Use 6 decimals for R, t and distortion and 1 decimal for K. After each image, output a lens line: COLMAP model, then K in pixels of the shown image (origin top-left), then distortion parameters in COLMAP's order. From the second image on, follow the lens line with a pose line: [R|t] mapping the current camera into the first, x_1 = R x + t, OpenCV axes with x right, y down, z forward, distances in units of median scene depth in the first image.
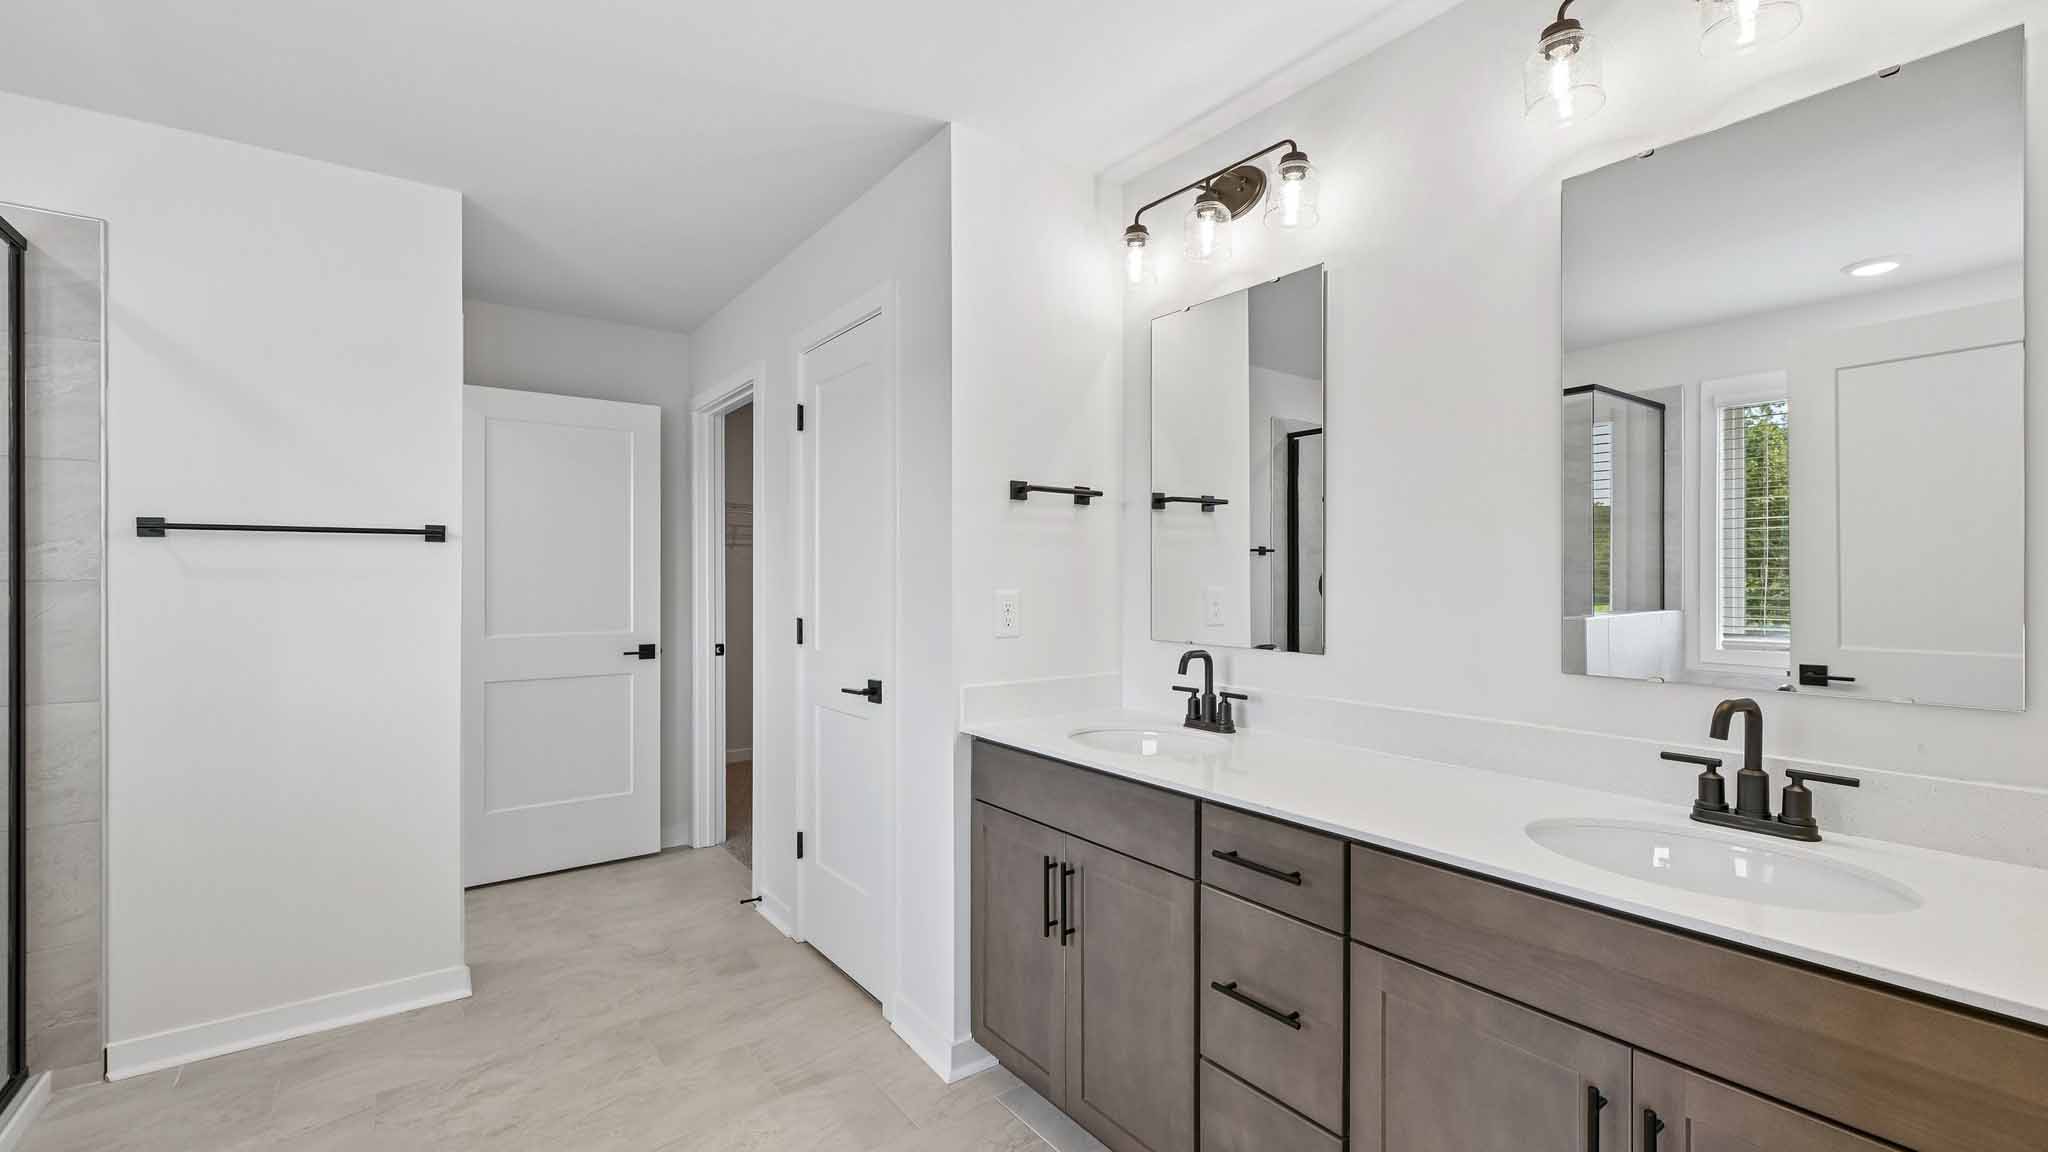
lens RADIAL K [[874.4, 0, 991.6], [0, 874.4, 578.1], [0, 0, 1]] dist [-0.000621, -0.000101]
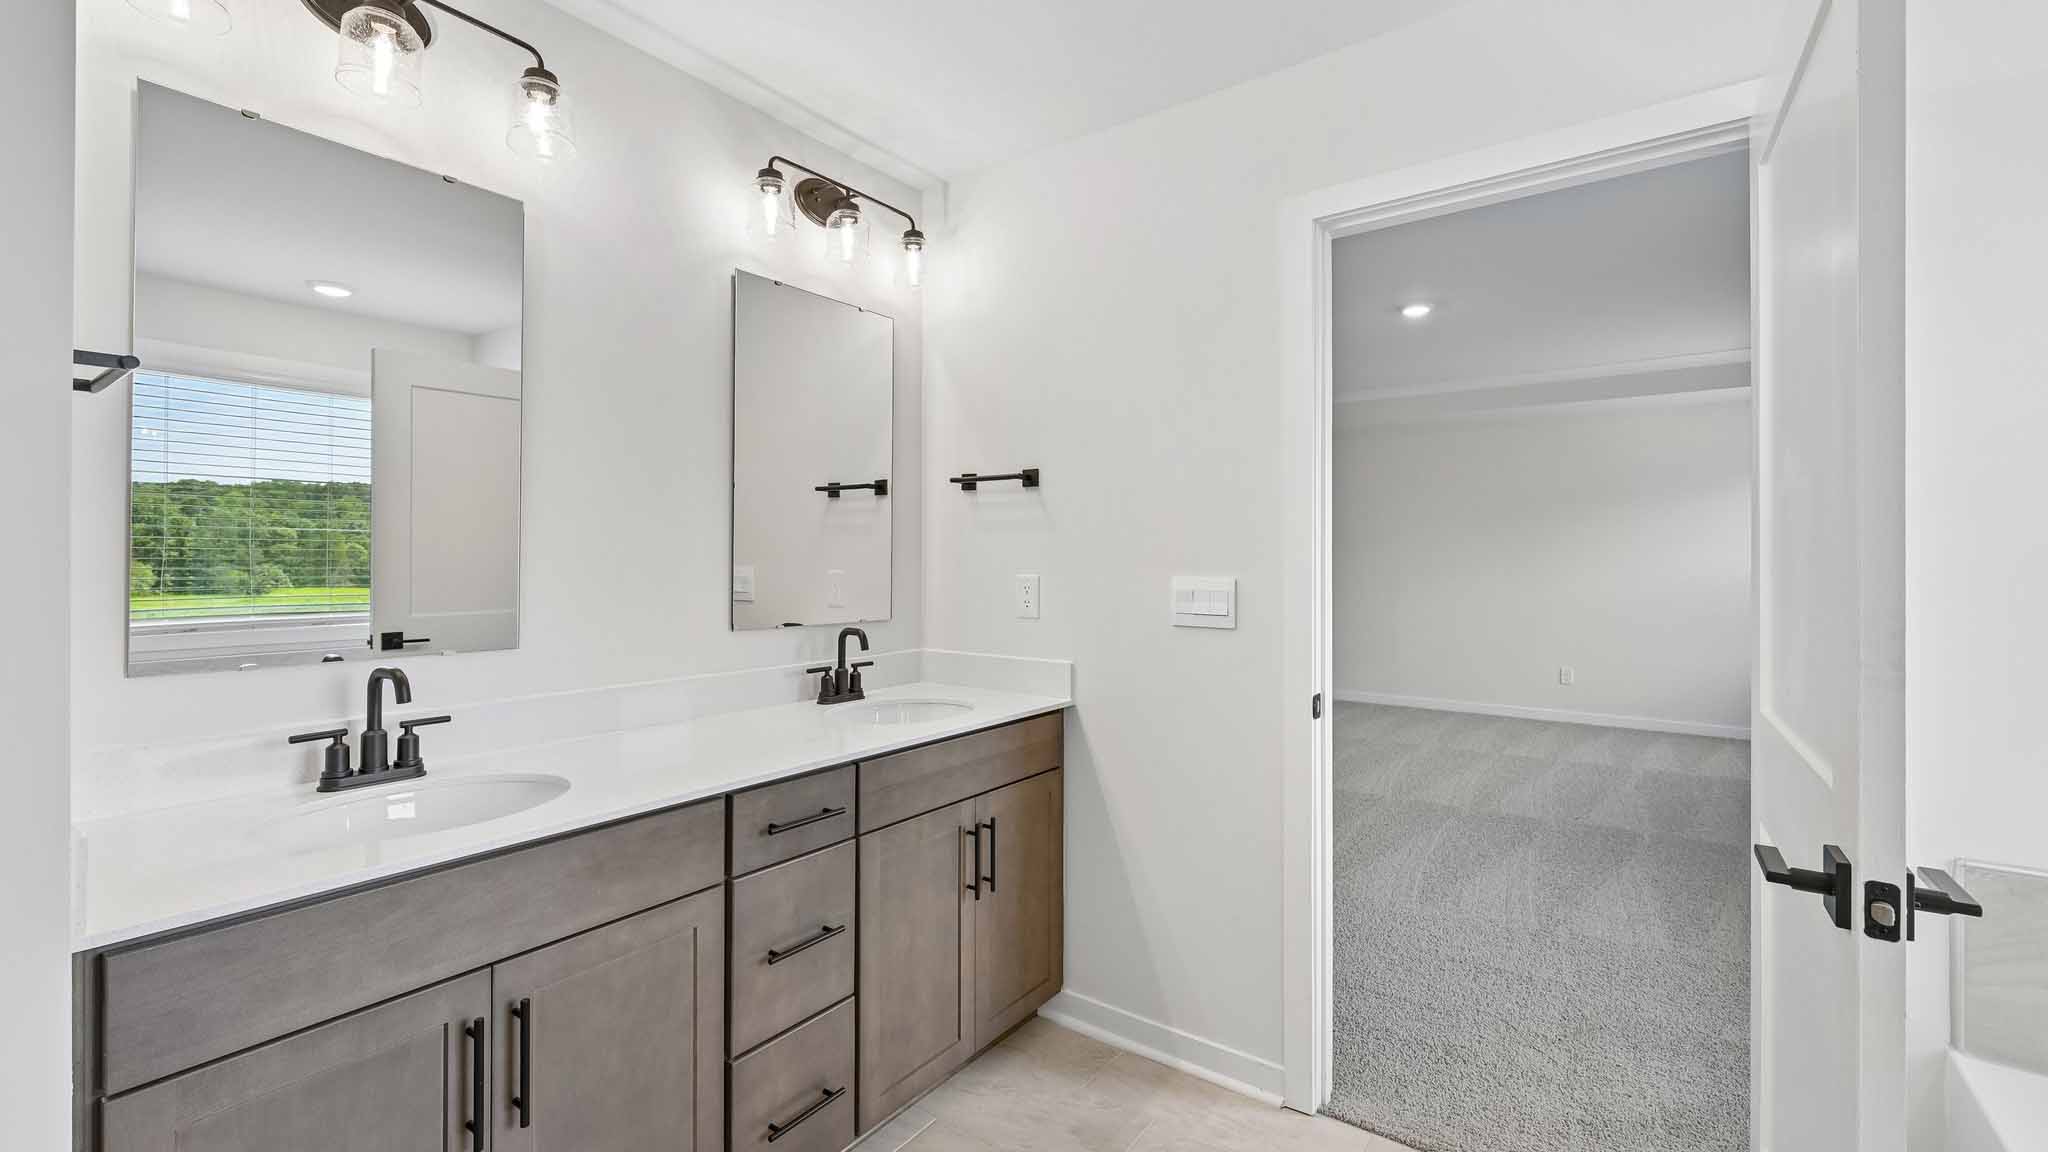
lens RADIAL K [[874.4, 0, 991.6], [0, 874.4, 578.1], [0, 0, 1]] dist [-0.000621, -0.000101]
pose [[-0.321158, -0.022330, 0.946762, -0.742696], [-0.002205, 0.999737, 0.022832, -0.004936], [-0.947023, 0.005245, -0.321123, 1.023551]]
